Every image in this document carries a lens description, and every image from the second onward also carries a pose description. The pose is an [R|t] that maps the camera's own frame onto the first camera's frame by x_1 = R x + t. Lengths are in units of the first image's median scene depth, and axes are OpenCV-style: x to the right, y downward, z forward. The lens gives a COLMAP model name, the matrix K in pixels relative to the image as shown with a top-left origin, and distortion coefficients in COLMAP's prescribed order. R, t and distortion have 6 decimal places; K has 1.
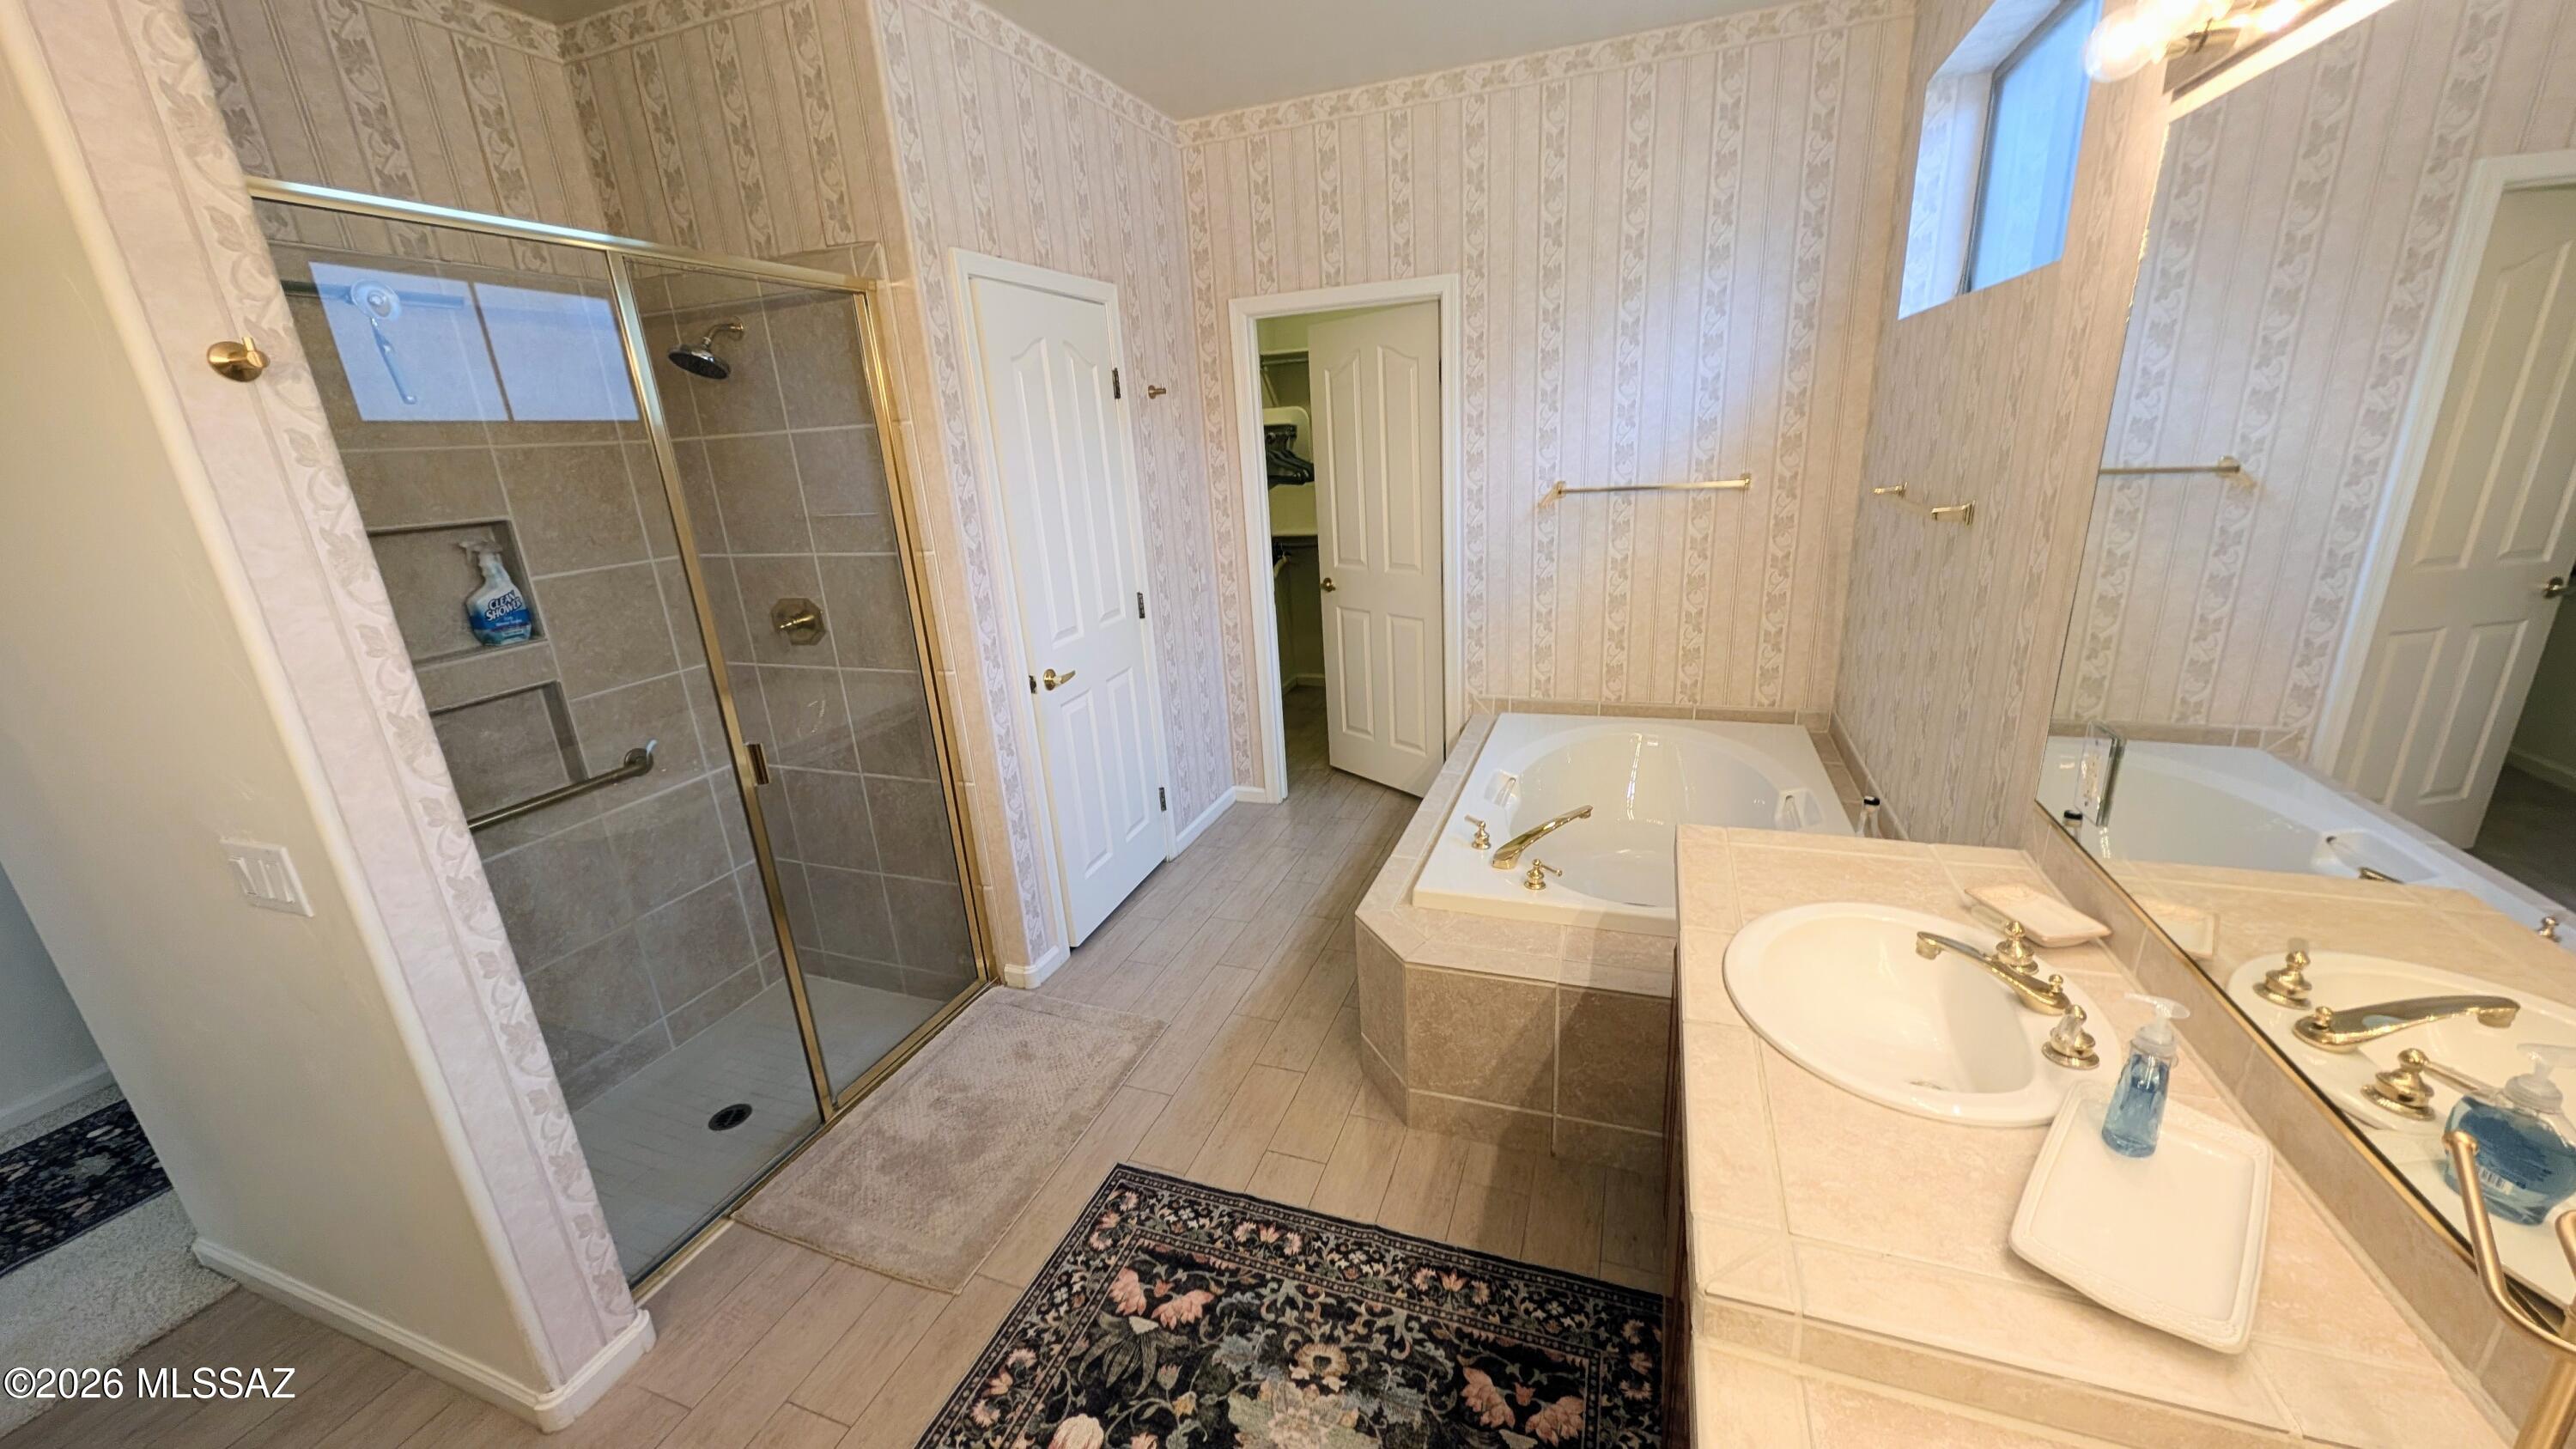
lens RADIAL K [[939.1, 0, 1284.2], [0, 939.1, 726.3], [0, 0, 1]] dist [-0.000838, -0.000121]
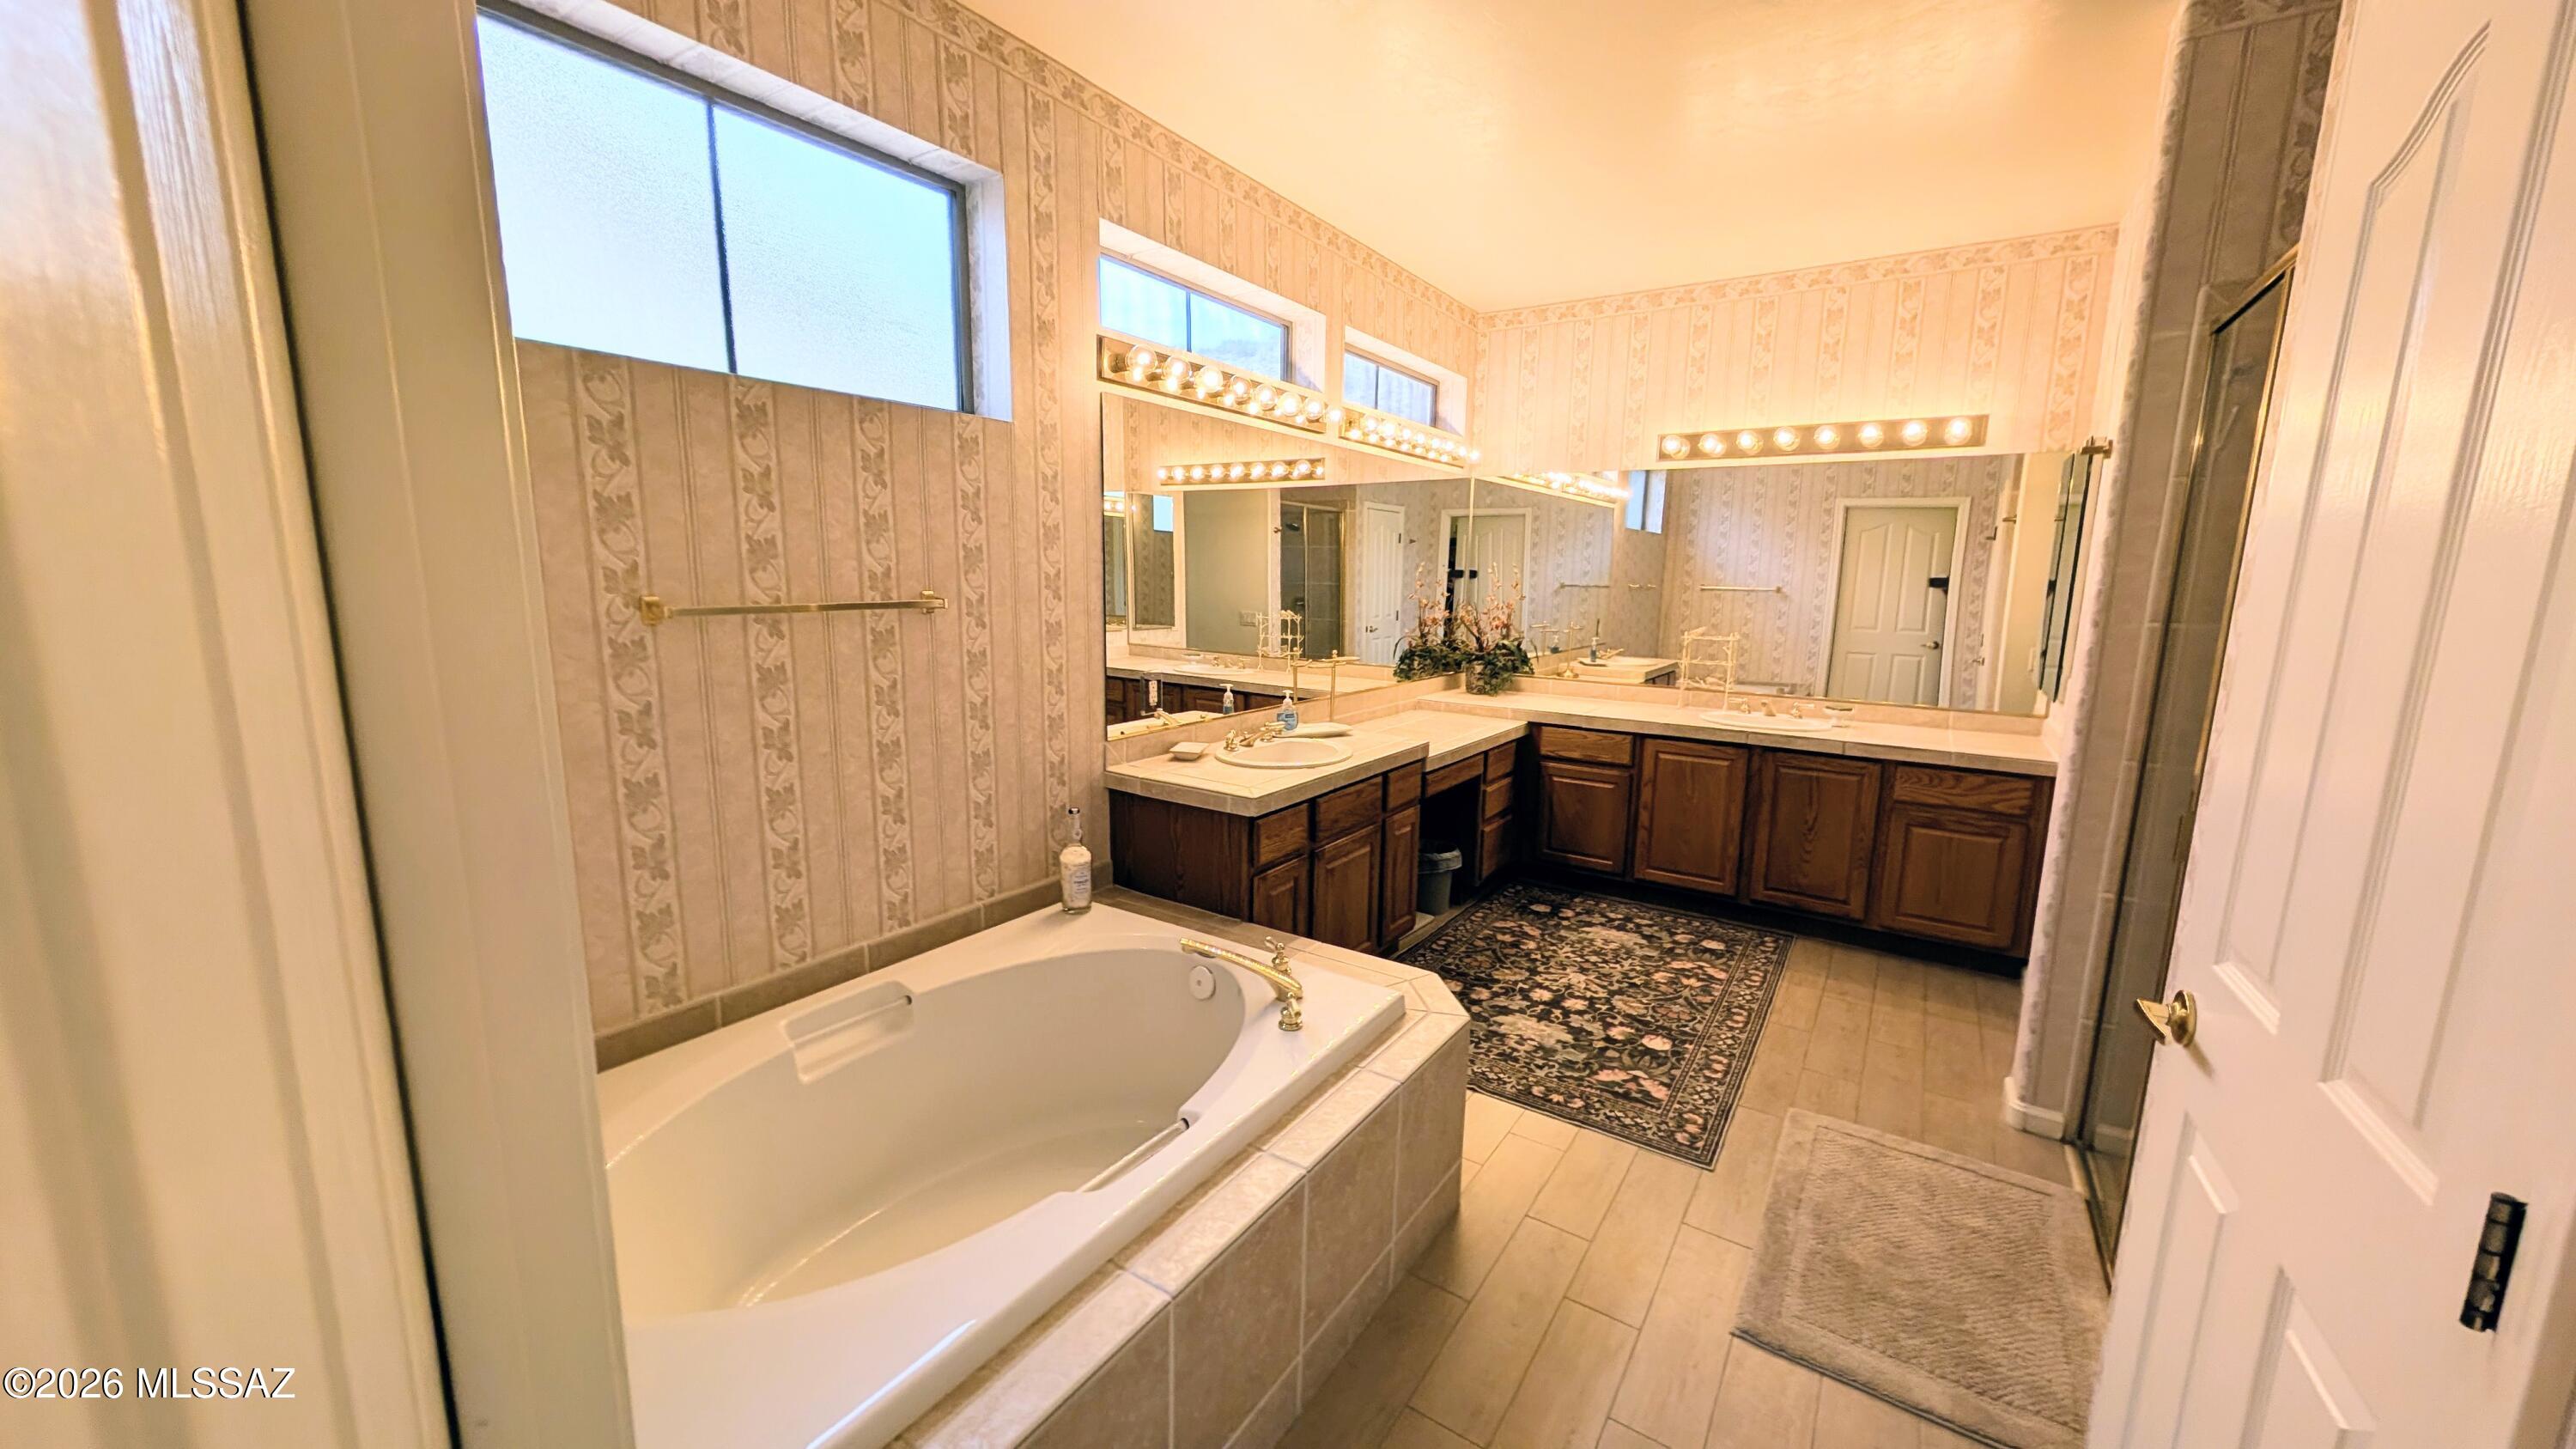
lens RADIAL K [[939.1, 0, 1283.4], [0, 939.1, 729.7], [0, 0, 1]] dist [-0.000838, -0.000121]
pose [[-0.970745, 0.003201, 0.240092, 0.038164], [0.110130, 0.894470, 0.433353, -0.534644], [-0.213368, 0.447116, -0.868655, 1.966573]]
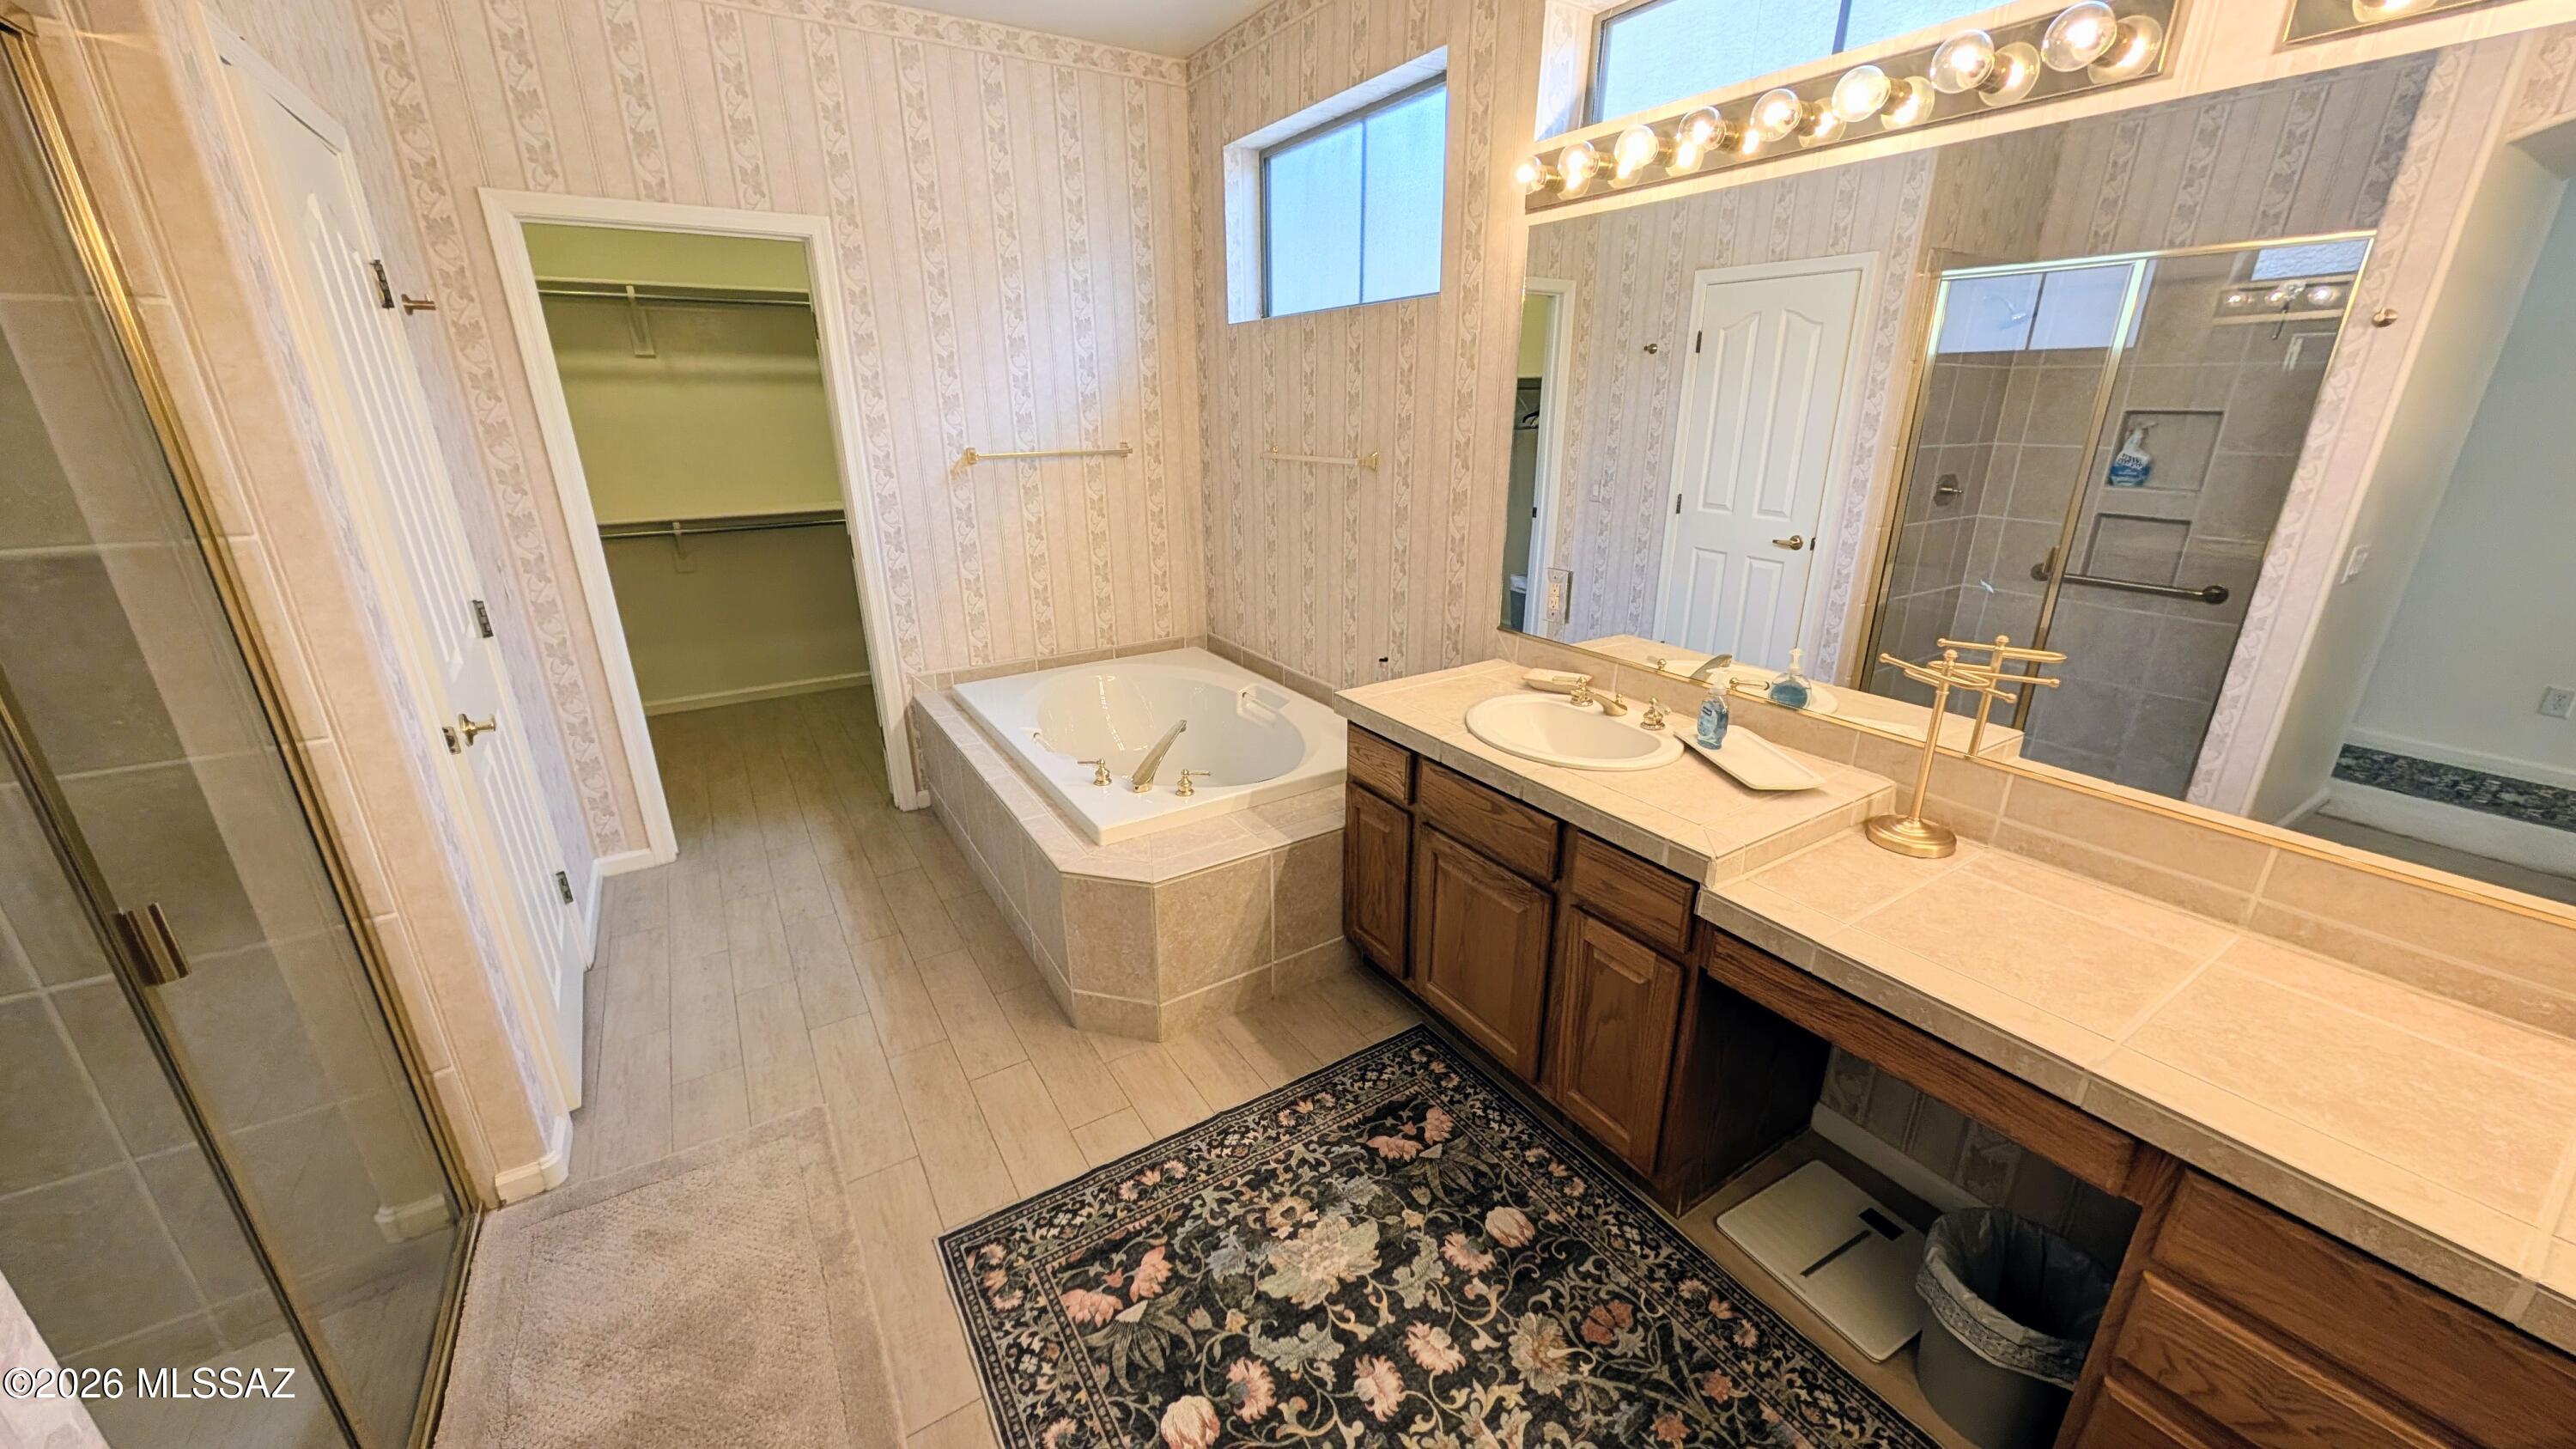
lens RADIAL K [[939.1, 0, 1296.5], [0, 939.1, 728.5], [0, 0, 1]] dist [-0.000838, -0.000121]
pose [[0.601509, -0.213534, 0.769799, -0.579985], [0.210029, 0.971986, 0.105505, 0.002553], [-0.770762, 0.098218, 0.629507, 0.198717]]
